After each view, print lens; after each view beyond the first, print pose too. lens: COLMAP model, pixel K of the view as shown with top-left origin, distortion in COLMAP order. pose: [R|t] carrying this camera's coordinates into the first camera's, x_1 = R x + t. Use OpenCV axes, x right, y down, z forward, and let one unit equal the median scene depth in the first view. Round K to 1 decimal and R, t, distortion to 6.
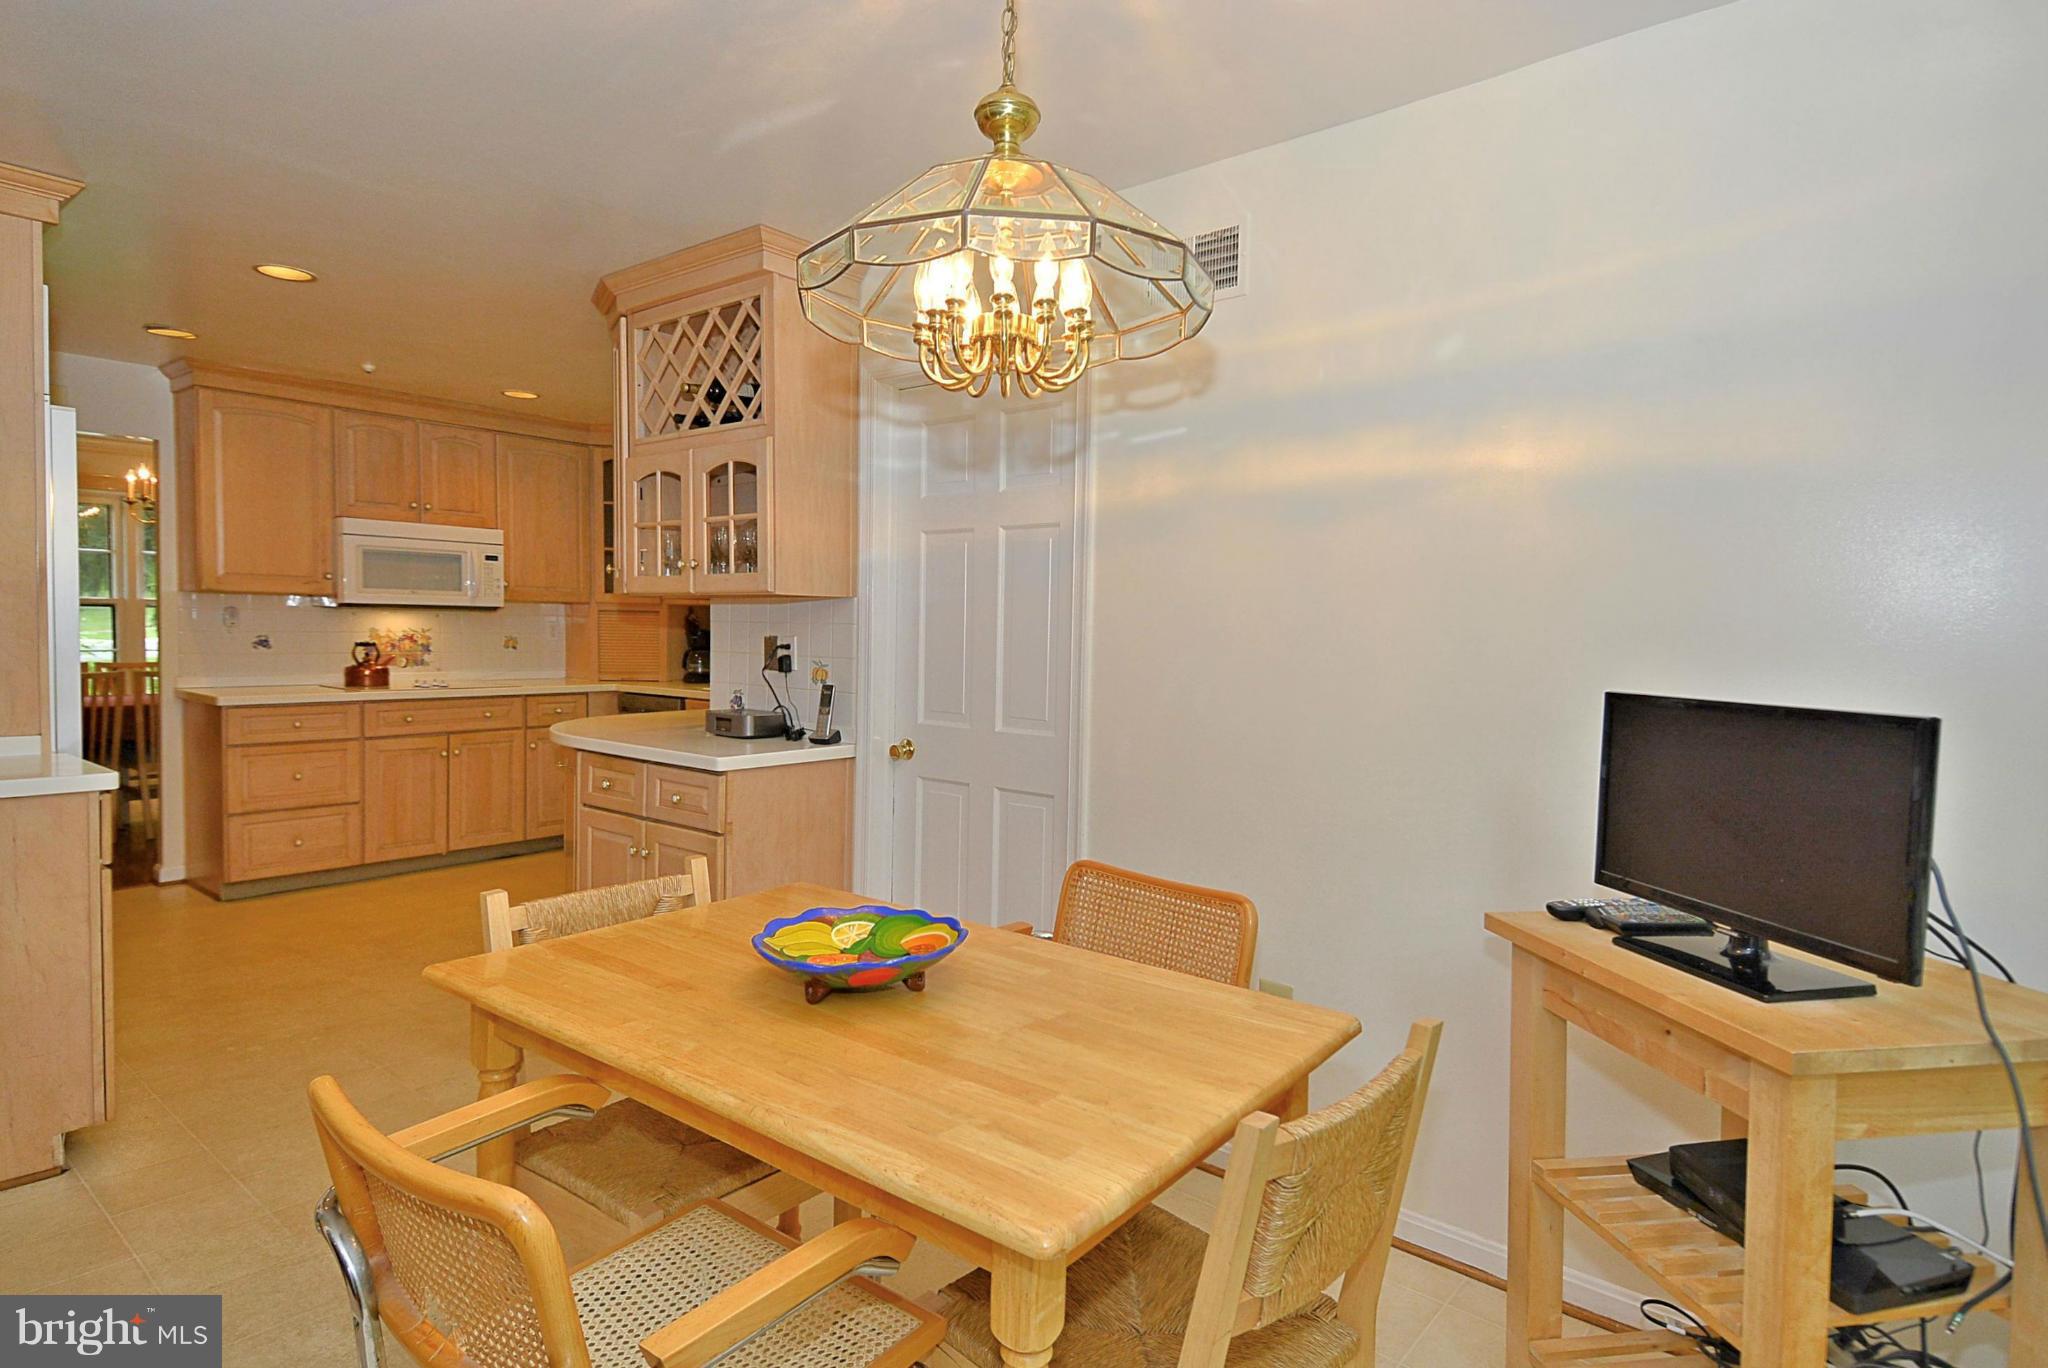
lens RADIAL K [[1090.4, 0, 1023.9], [0, 1090.4, 677.1], [0, 0, 1]] dist [-0.006040, -0.001430]
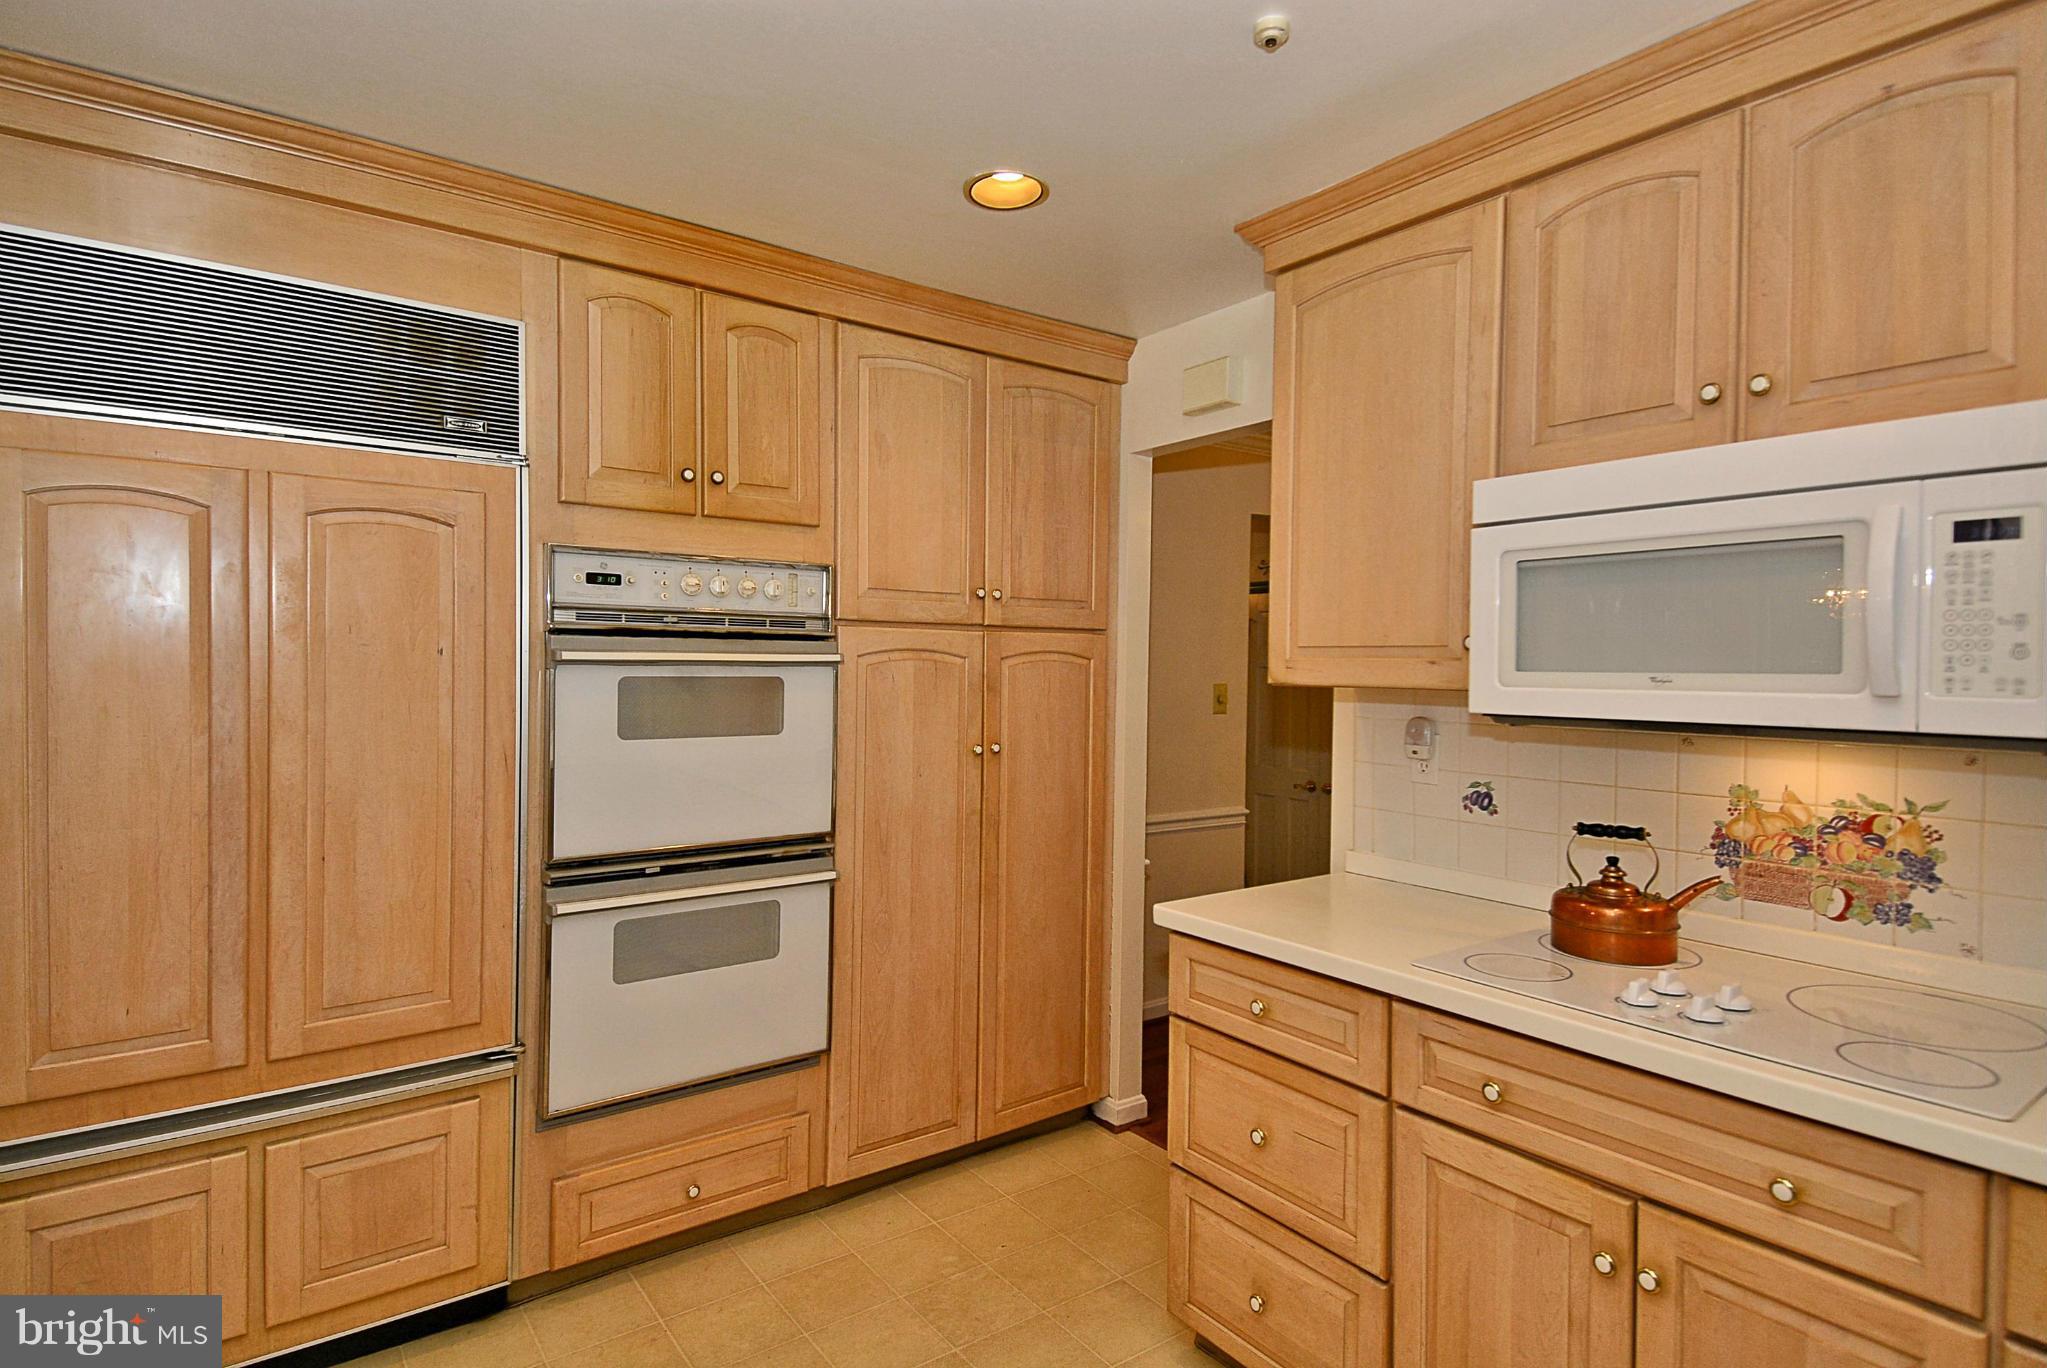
lens RADIAL K [[1089.9, 0, 1009.7], [0, 1089.9, 681.3], [0, 0, 1]] dist [-0.006040, -0.001430]
pose [[-0.241906, -0.005779, -0.970282, -0.224231], [-0.062422, 0.998004, 0.009618, -0.069330], [0.968290, 0.062893, -0.241784, 0.895448]]
